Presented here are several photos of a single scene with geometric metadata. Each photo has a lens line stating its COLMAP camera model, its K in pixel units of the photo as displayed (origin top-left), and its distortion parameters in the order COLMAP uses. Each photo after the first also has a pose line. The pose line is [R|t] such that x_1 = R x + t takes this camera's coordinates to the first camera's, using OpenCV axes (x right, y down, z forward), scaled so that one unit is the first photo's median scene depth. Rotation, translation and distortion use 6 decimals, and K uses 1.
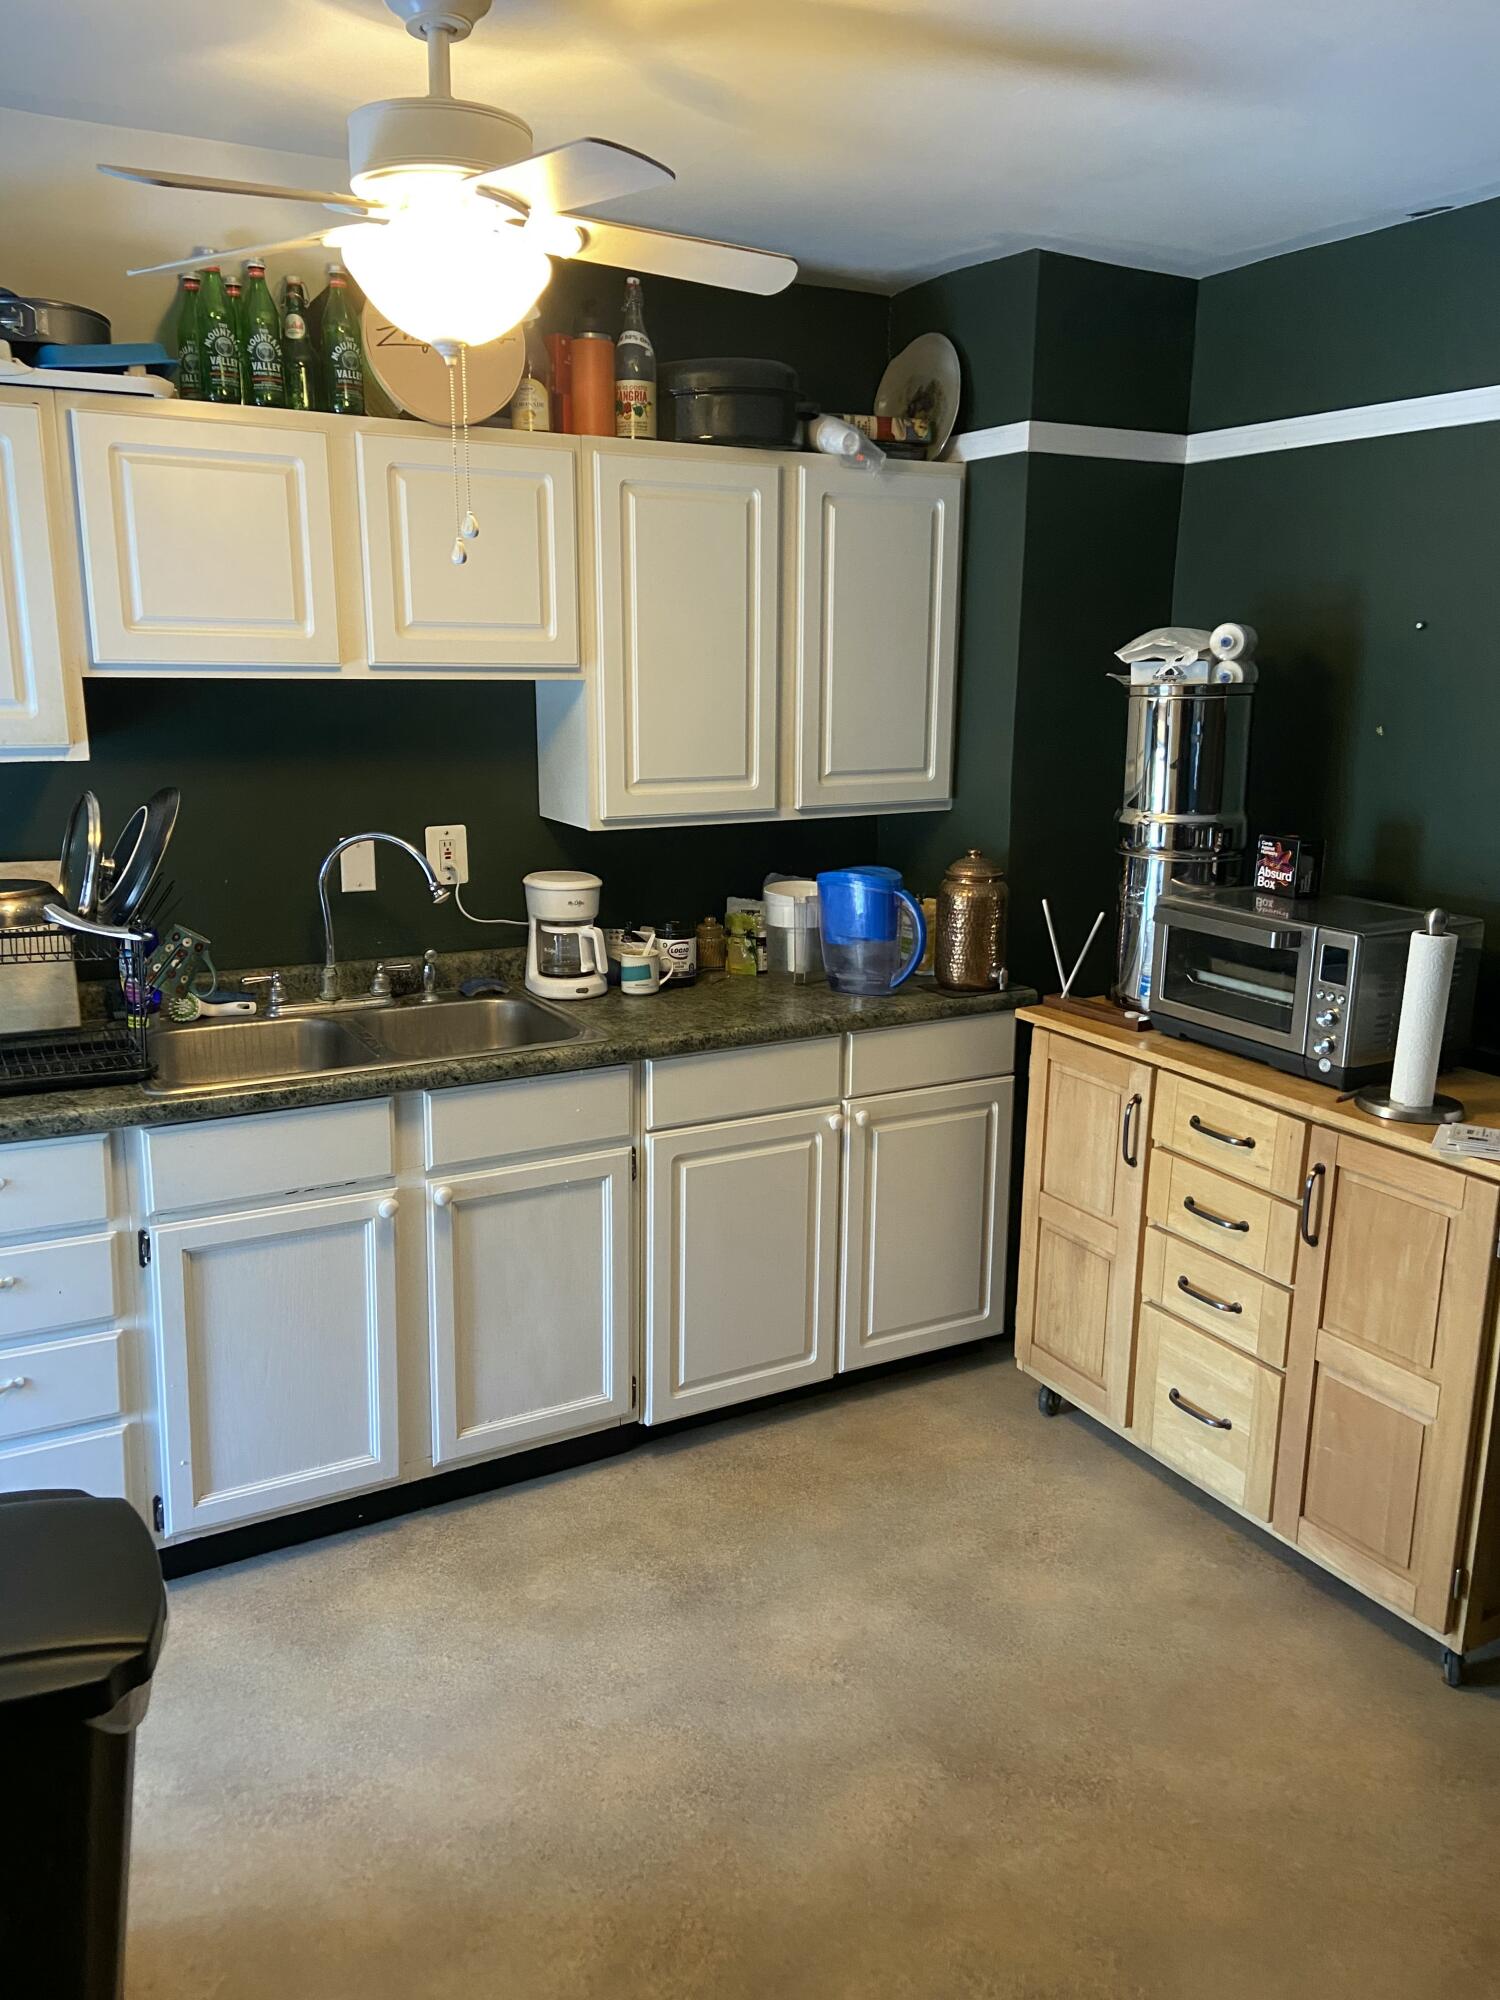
lens RADIAL K [[1497.1, 0, 748.8], [0, 1497.1, 994.5], [0, 0, 1]] dist [0.100501, -0.133546]
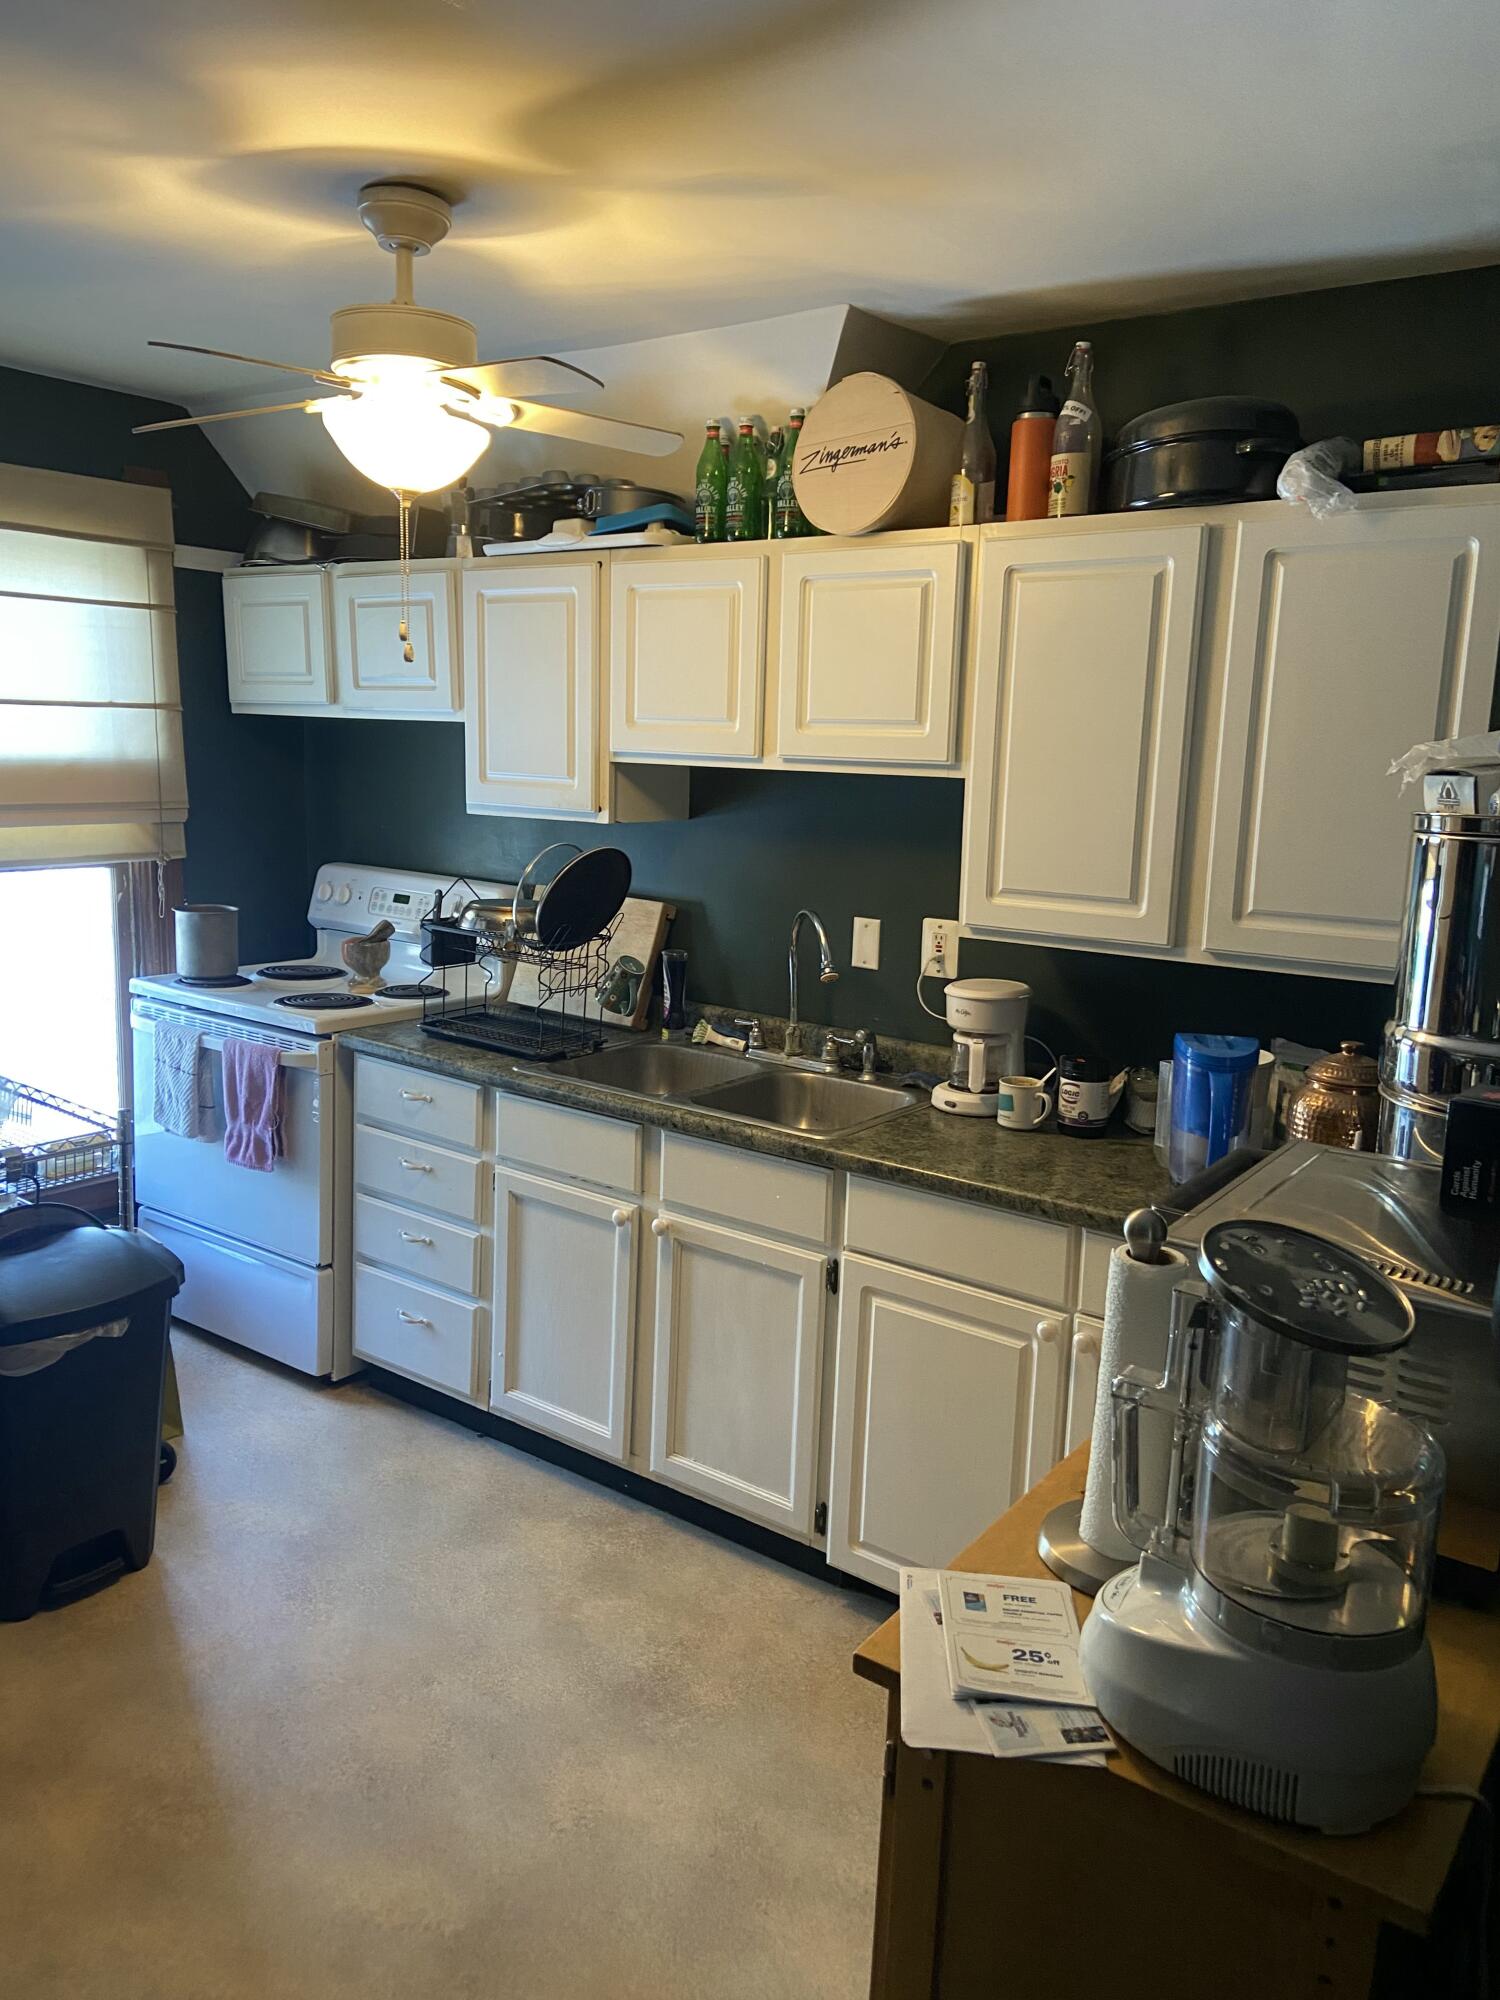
lens RADIAL K [[1473.7, 0, 746.5], [0, 1473.7, 999.8], [0, 0, 1]] dist [0.123921, -0.197168]
pose [[0.405910, 0.163714, -0.899130, 0.724149], [-0.227716, 0.970913, 0.073982, -0.115816], [0.885089, 0.174716, 0.431384, 0.520952]]
